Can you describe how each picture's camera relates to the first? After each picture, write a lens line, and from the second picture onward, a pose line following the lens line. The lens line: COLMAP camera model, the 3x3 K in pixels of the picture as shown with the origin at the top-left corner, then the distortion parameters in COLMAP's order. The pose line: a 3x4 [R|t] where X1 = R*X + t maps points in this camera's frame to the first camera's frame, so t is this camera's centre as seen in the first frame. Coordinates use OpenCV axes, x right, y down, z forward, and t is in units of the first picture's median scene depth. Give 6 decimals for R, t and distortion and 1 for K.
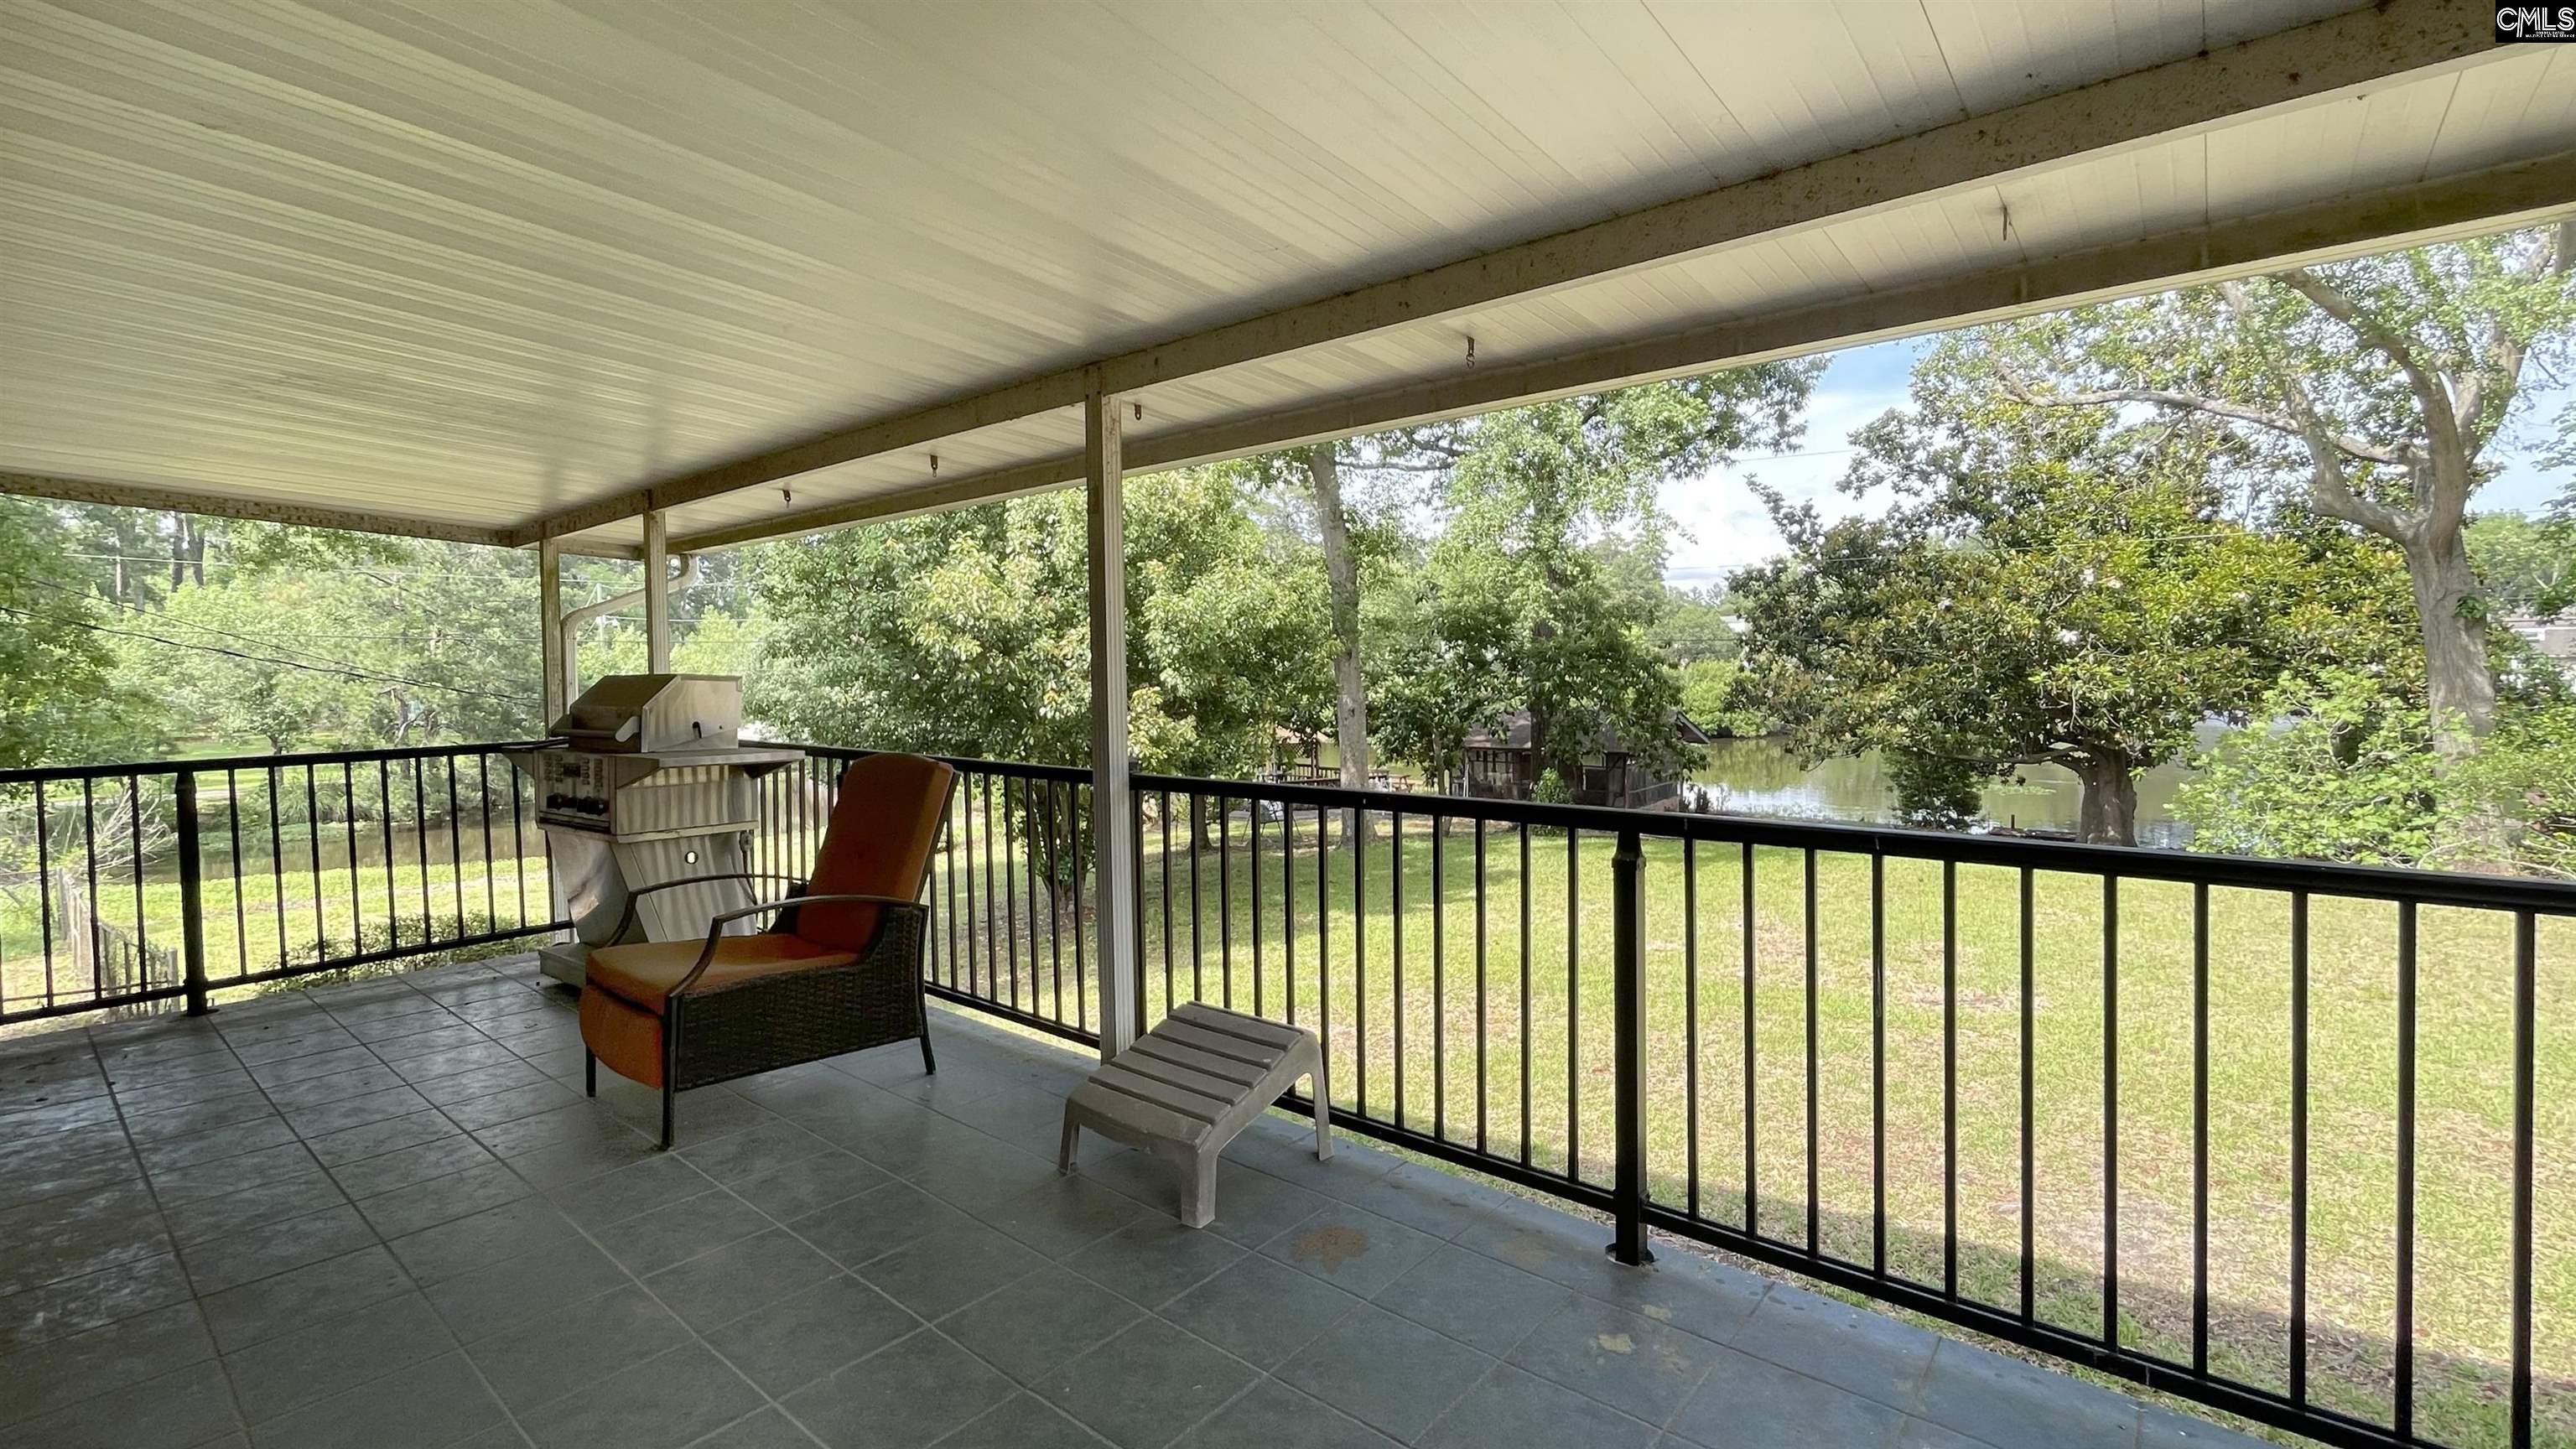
lens RADIAL K [[1109.7, 0, 1291.6], [0, 1109.7, 697.4], [0, 0, 1]] dist [0.001452, 0.000065]
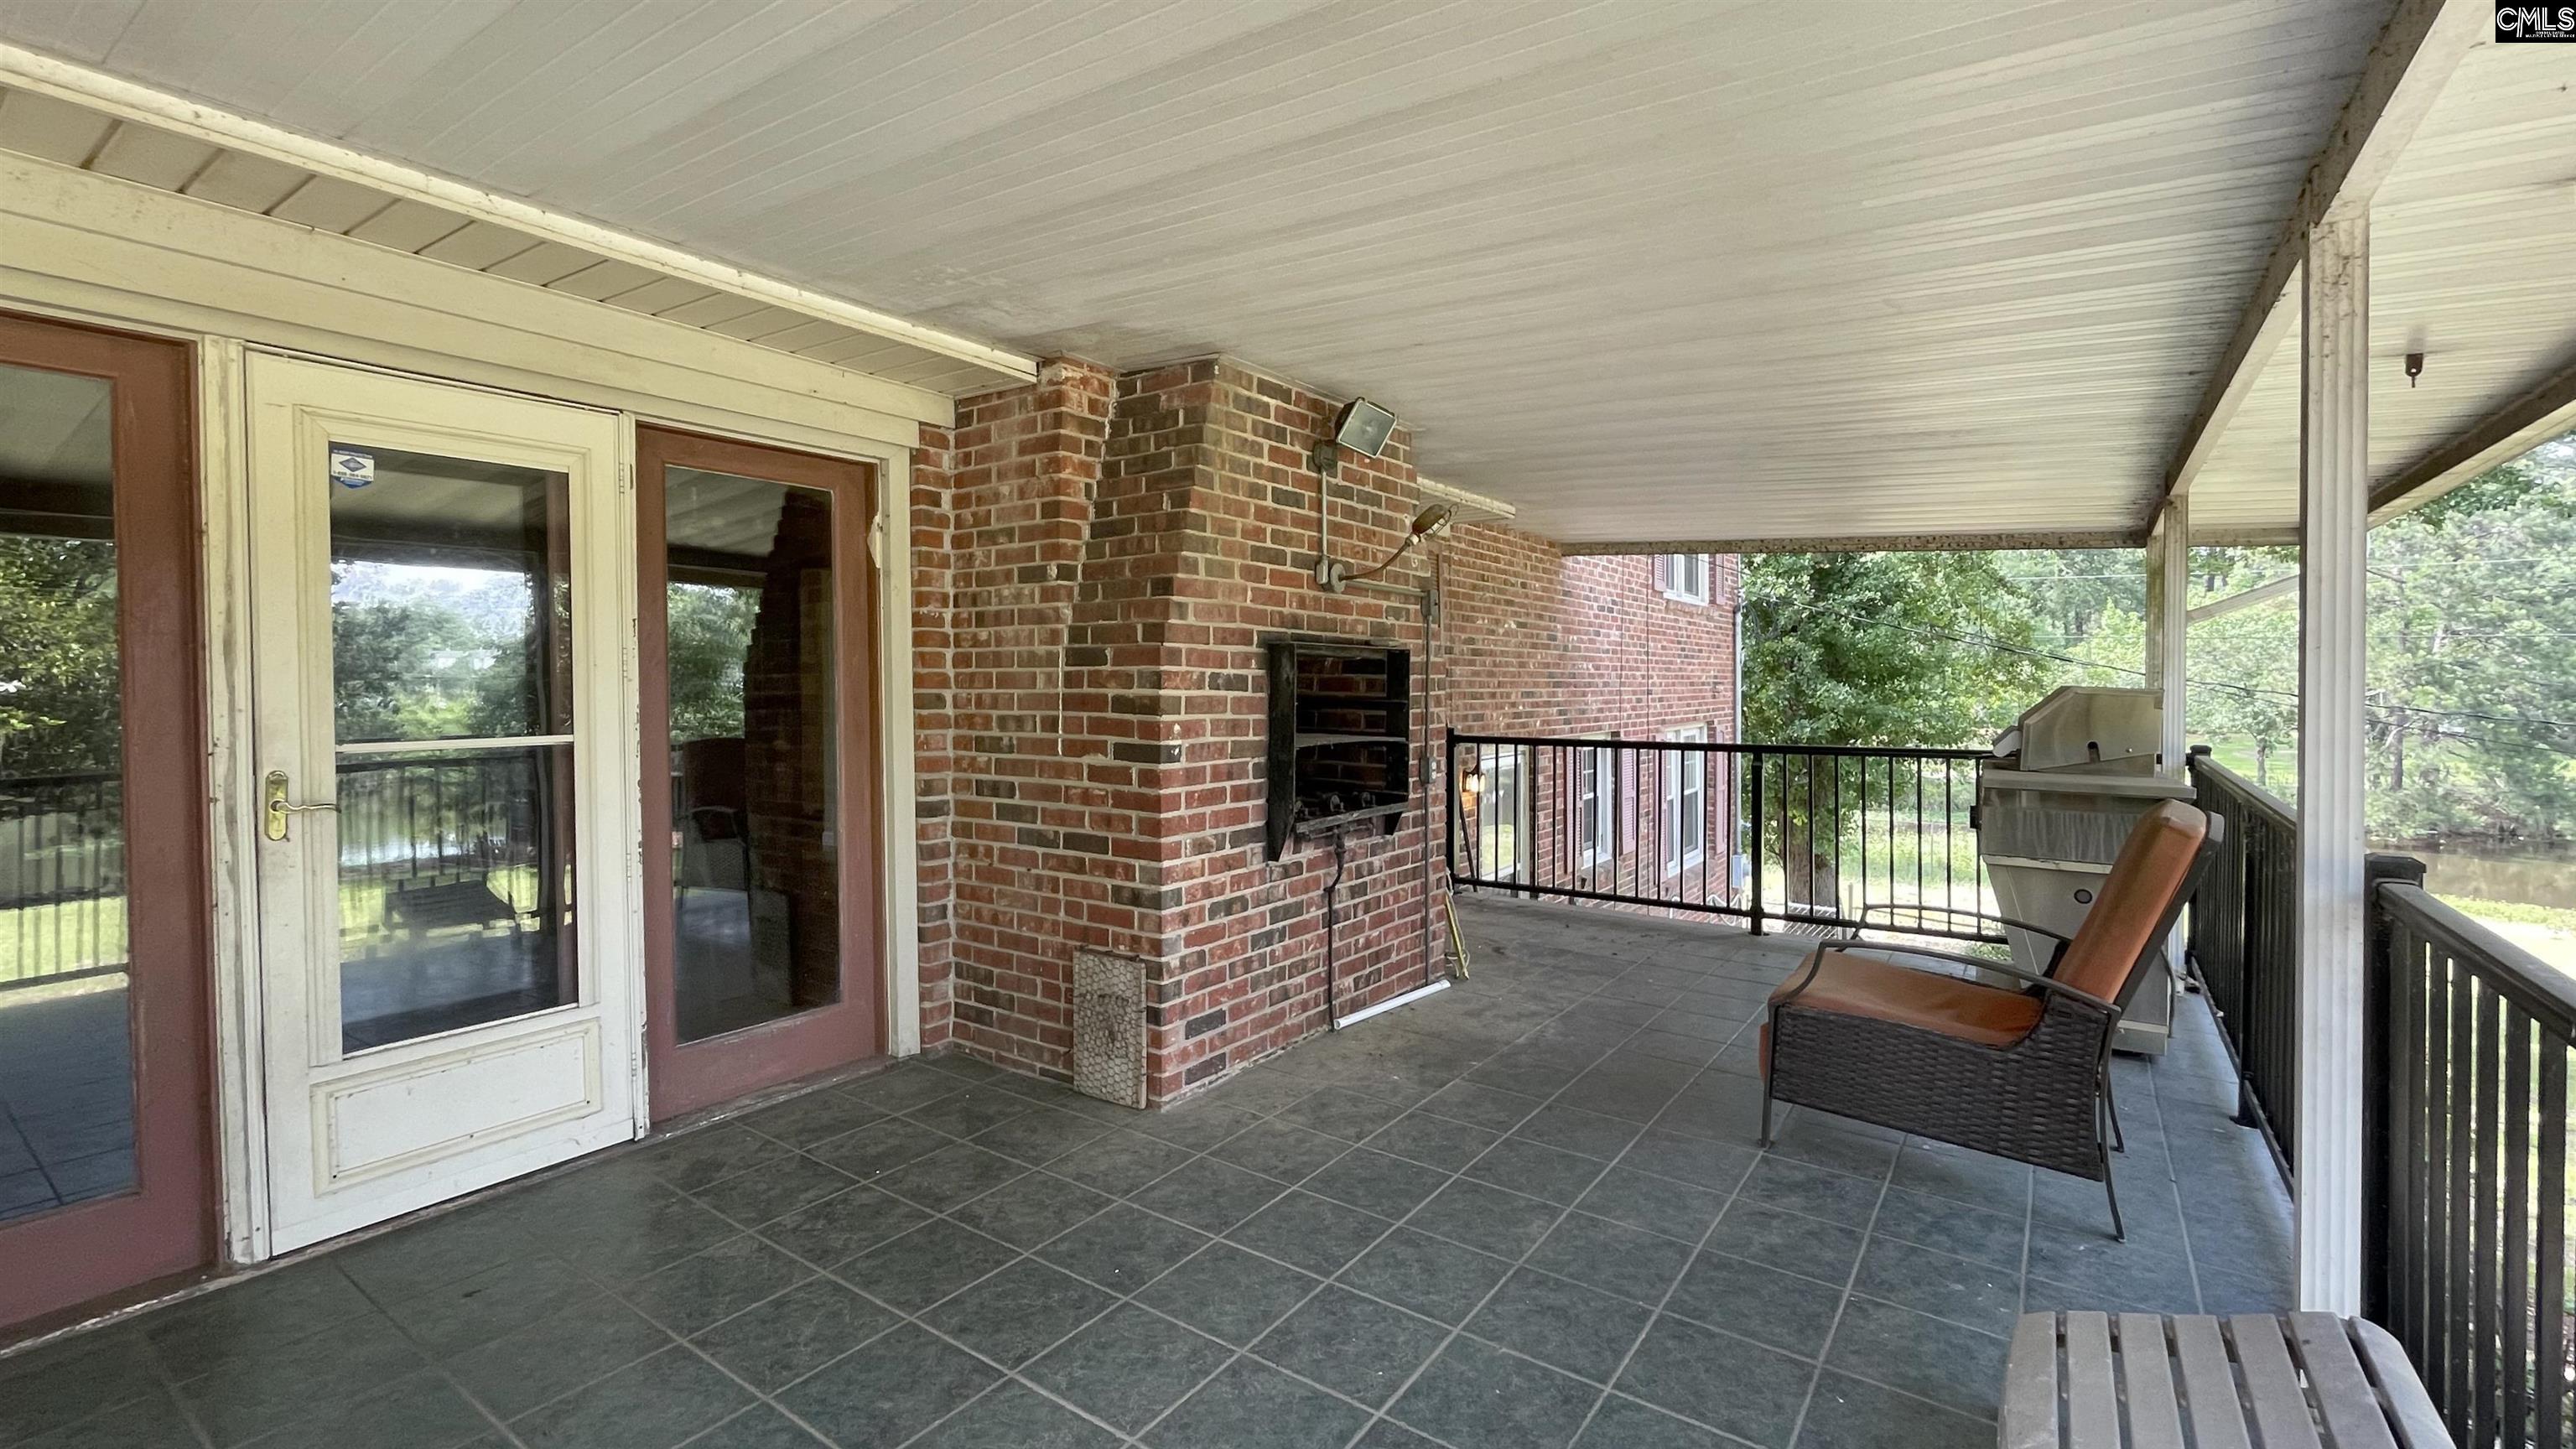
lens RADIAL K [[1109.7, 0, 1291.6], [0, 1109.7, 697.4], [0, 0, 1]] dist [0.001452, 0.000065]
pose [[0.092967, 0.029021, -0.995246, 0.280619], [-0.029205, 0.999225, 0.026409, -0.017588], [0.995241, 0.026611, 0.093742, 0.312945]]
